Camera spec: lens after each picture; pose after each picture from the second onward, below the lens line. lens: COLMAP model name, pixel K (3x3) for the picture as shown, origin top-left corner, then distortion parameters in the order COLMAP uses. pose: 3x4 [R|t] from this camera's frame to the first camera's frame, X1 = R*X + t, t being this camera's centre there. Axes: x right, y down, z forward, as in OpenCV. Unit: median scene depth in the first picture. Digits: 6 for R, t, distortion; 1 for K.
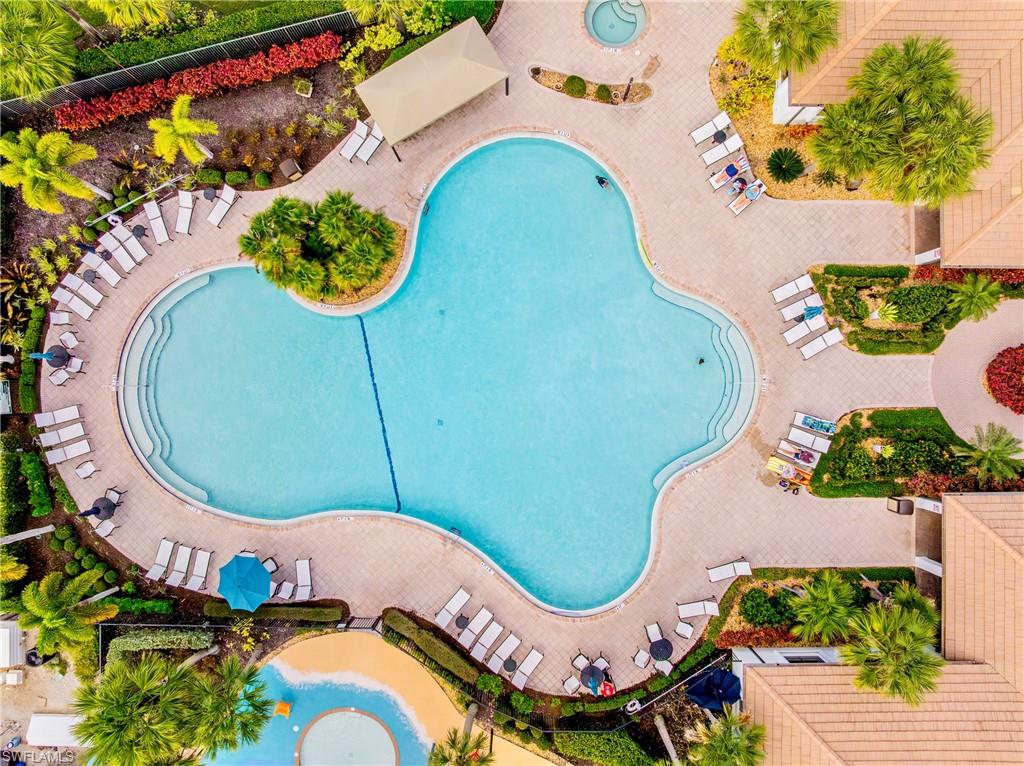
lens RADIAL K [[717.6, 0, 513.4], [0, 717.6, 385.3], [0, 0, 1]] dist [-0.039077, 0.009895]
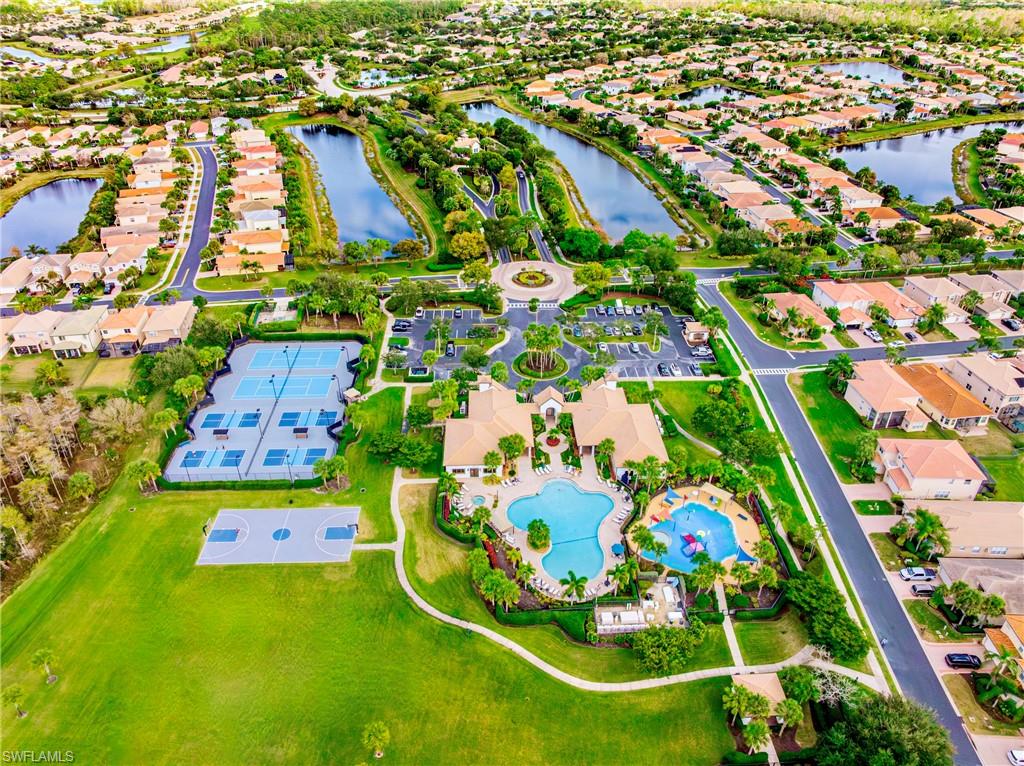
lens RADIAL K [[717.6, 0, 514.3], [0, 717.6, 383.2], [0, 0, 1]] dist [-0.039077, 0.009895]
pose [[-0.042781, -0.526561, 0.849060, -3.281127], [0.998929, -0.007547, 0.045651, -0.501357], [-0.017630, 0.850104, 0.526320, -1.964595]]
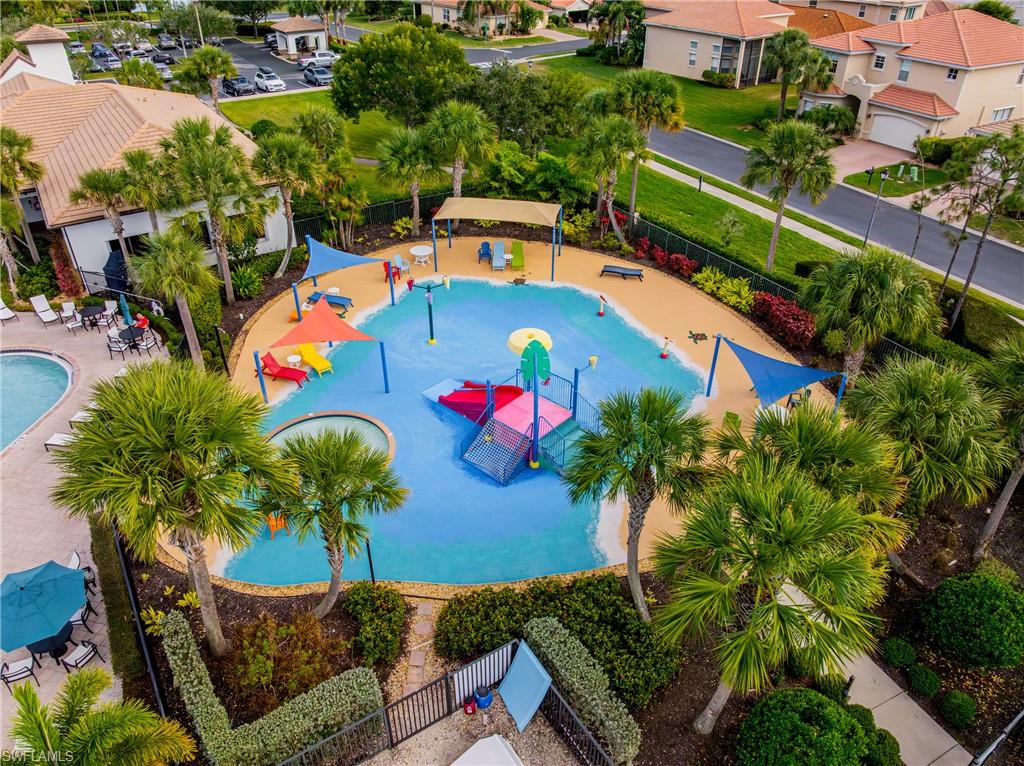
lens RADIAL K [[717.6, 0, 511.6], [0, 717.6, 383.6], [0, 0, 1]] dist [-0.039077, 0.009895]
pose [[-0.551059, -0.457772, 0.697695, -0.844310], [0.834453, -0.297489, 0.463885, 0.365024], [-0.004796, 0.837822, 0.545923, 0.525926]]
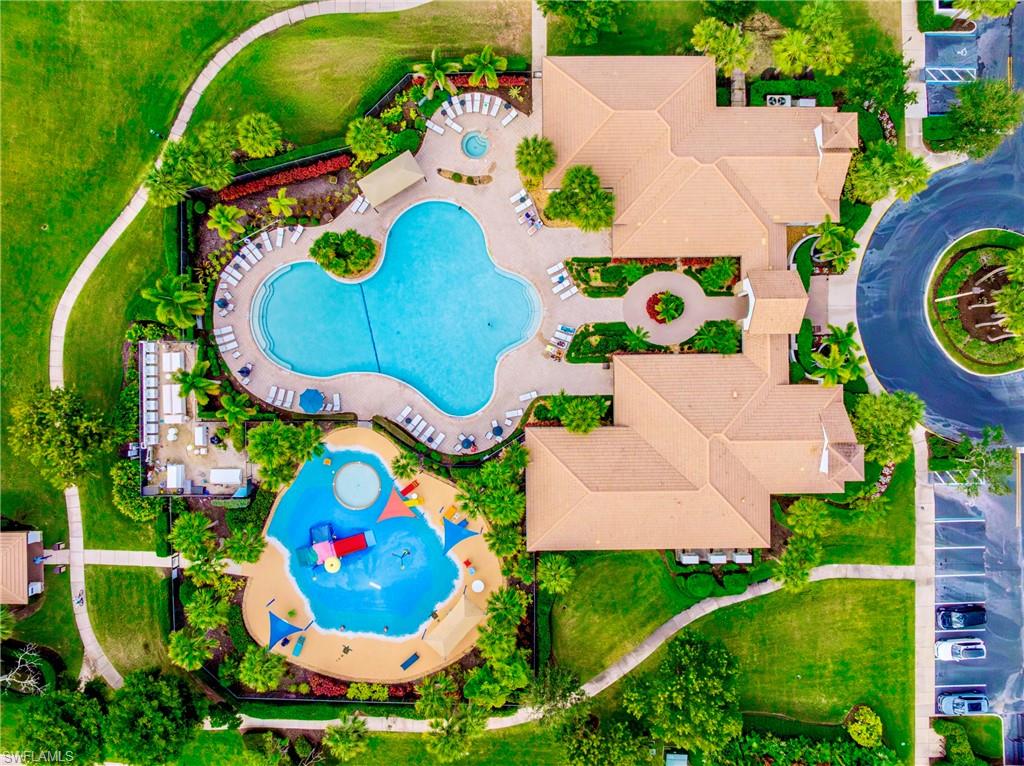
lens RADIAL K [[717.6, 0, 509.9], [0, 717.6, 385.8], [0, 0, 1]] dist [-0.039077, 0.009895]
pose [[0.999896, -0.012409, 0.007415, 0.226824], [0.012331, 0.999869, 0.010510, 0.202228], [-0.007544, -0.010418, 0.999917, -1.218939]]
